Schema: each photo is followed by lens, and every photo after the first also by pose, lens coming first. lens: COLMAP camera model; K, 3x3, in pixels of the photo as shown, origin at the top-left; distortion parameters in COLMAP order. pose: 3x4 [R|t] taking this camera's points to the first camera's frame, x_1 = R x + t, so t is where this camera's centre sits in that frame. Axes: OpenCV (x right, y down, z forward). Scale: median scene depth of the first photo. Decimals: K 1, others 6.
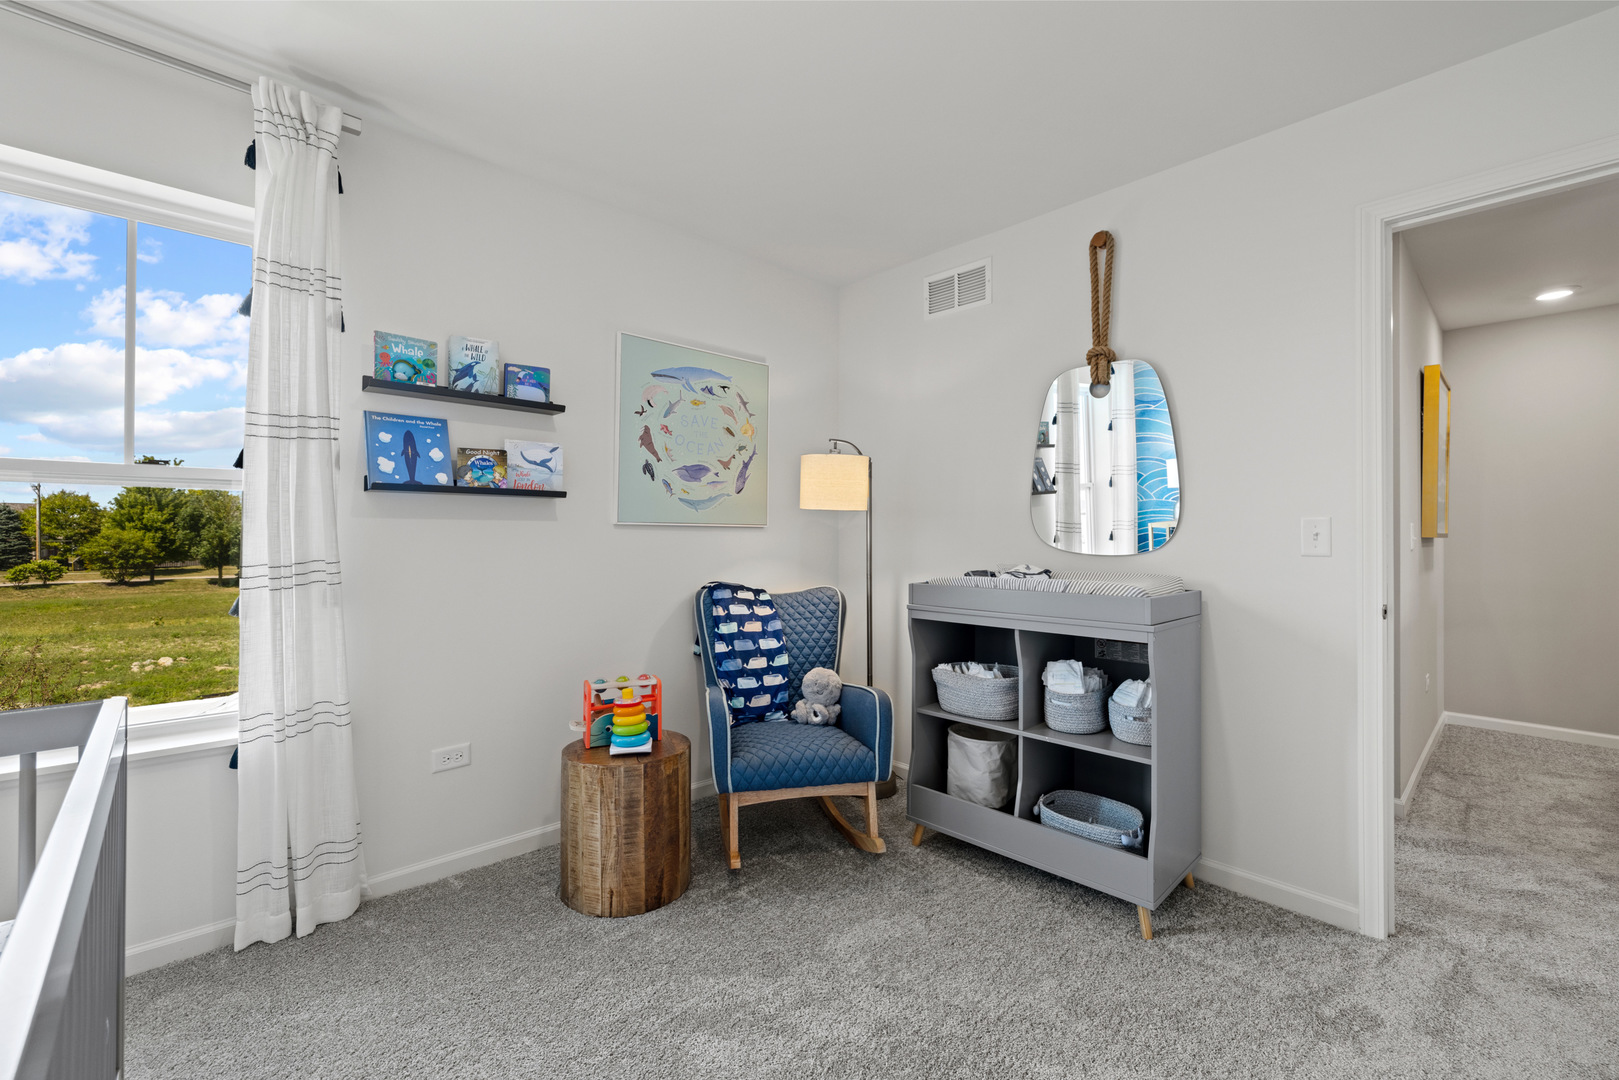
lens RADIAL K [[681.8, 0, 807.5], [0, 681.8, 530.2], [0, 0, 1]] dist [-0.007929, 0.000413]
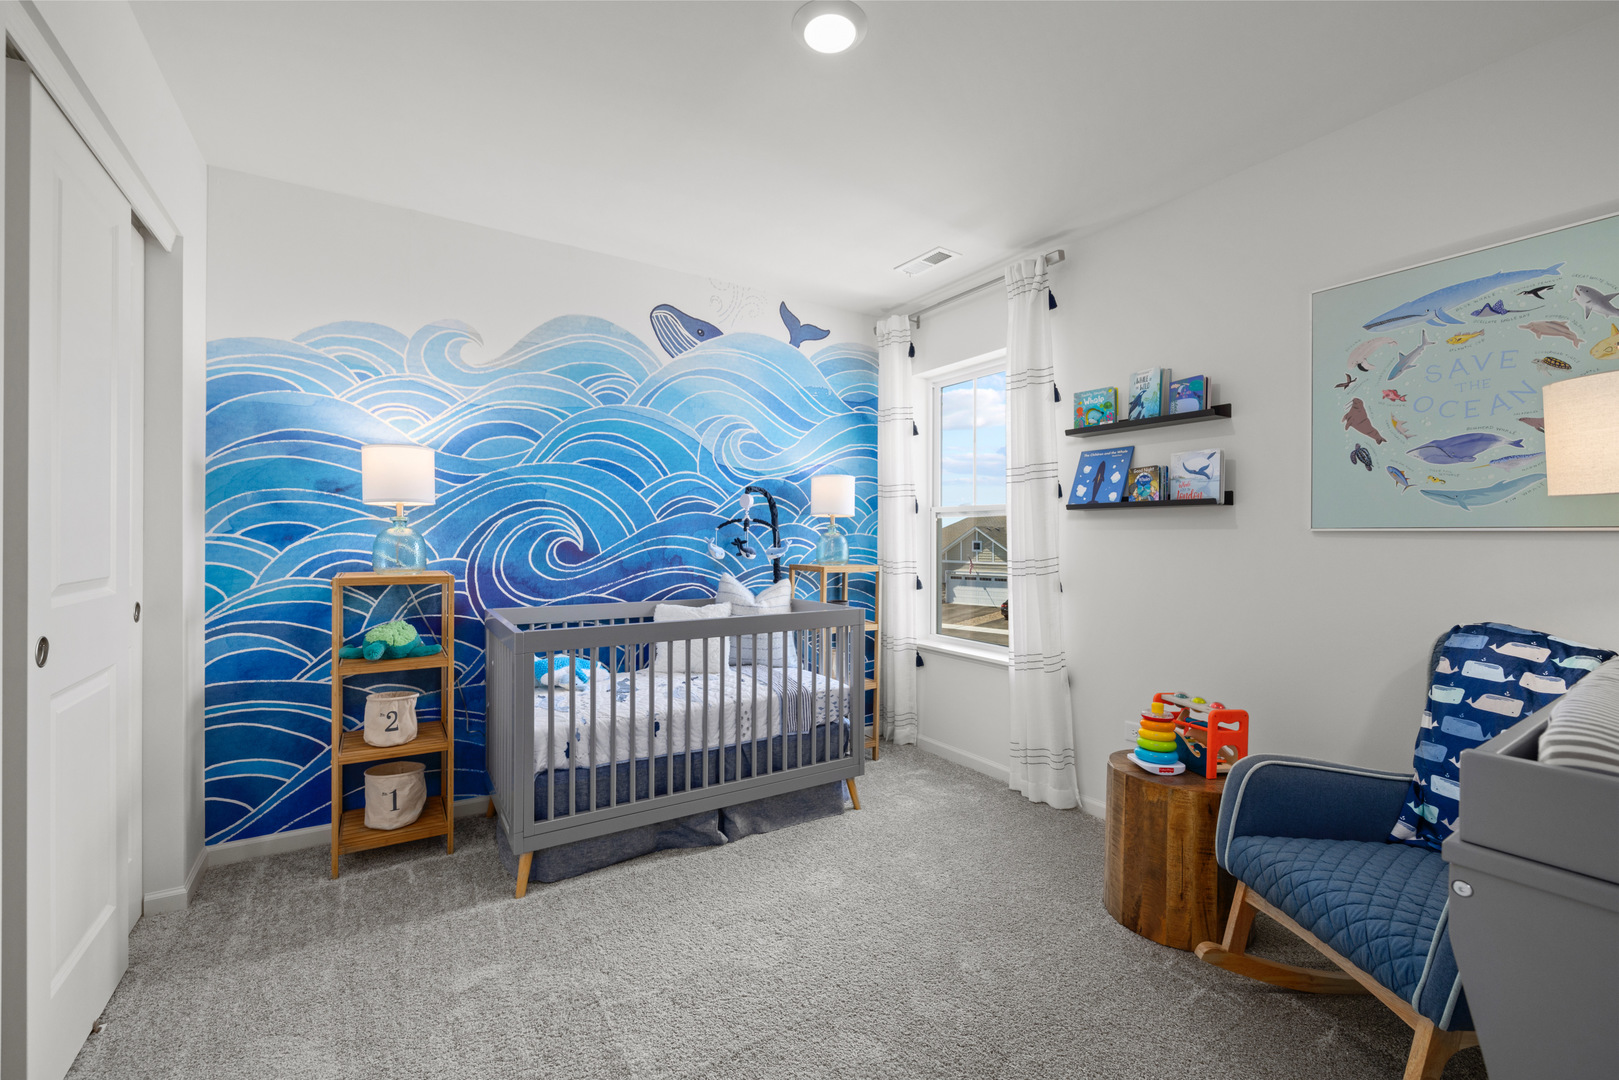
lens RADIAL K [[681.8, 0, 804.5], [0, 681.8, 542.0], [0, 0, 1]] dist [-0.007929, 0.000413]
pose [[-0.192032, -0.002496, -0.981386, 0.696700], [-0.003246, 0.999993, -0.001908, 0.008480], [0.981383, 0.002819, -0.192039, 0.625699]]
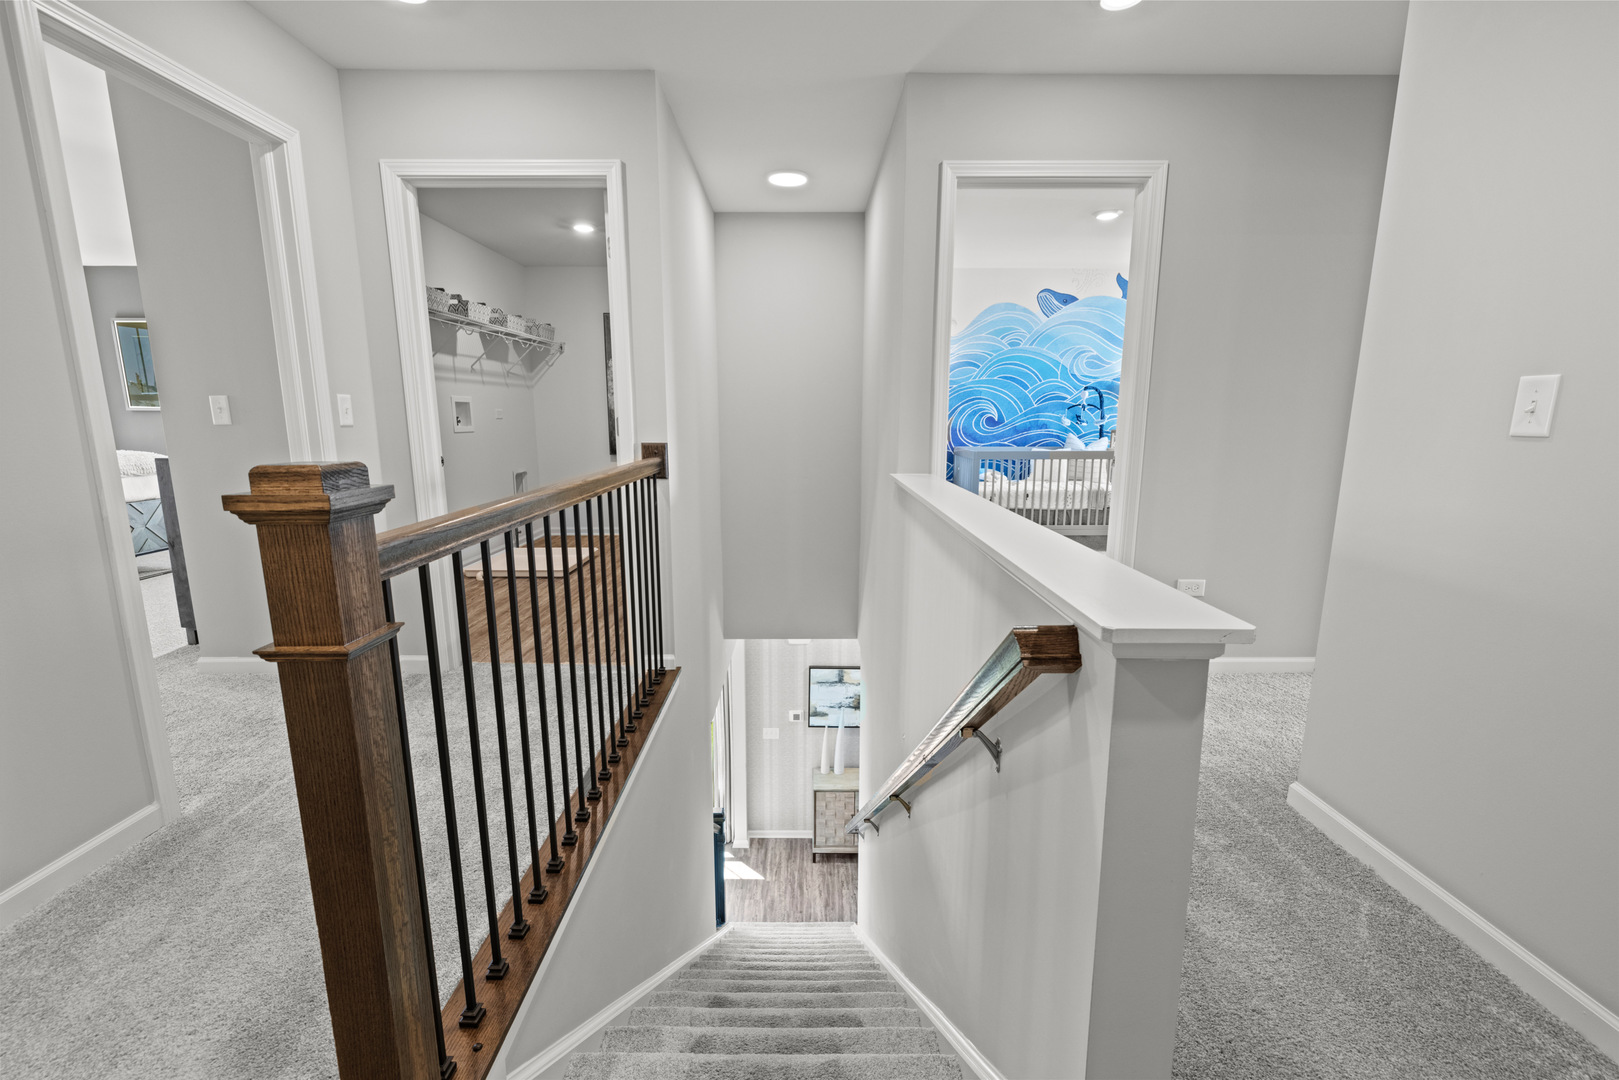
lens RADIAL K [[681.8, 0, 804.7], [0, 681.8, 540.6], [0, 0, 1]] dist [-0.007929, 0.000413]
pose [[-0.679587, 0.126483, -0.722609, 1.568459], [-0.002857, 0.984560, 0.175022, 0.016665], [0.733589, 0.121007, -0.668733, 1.043055]]
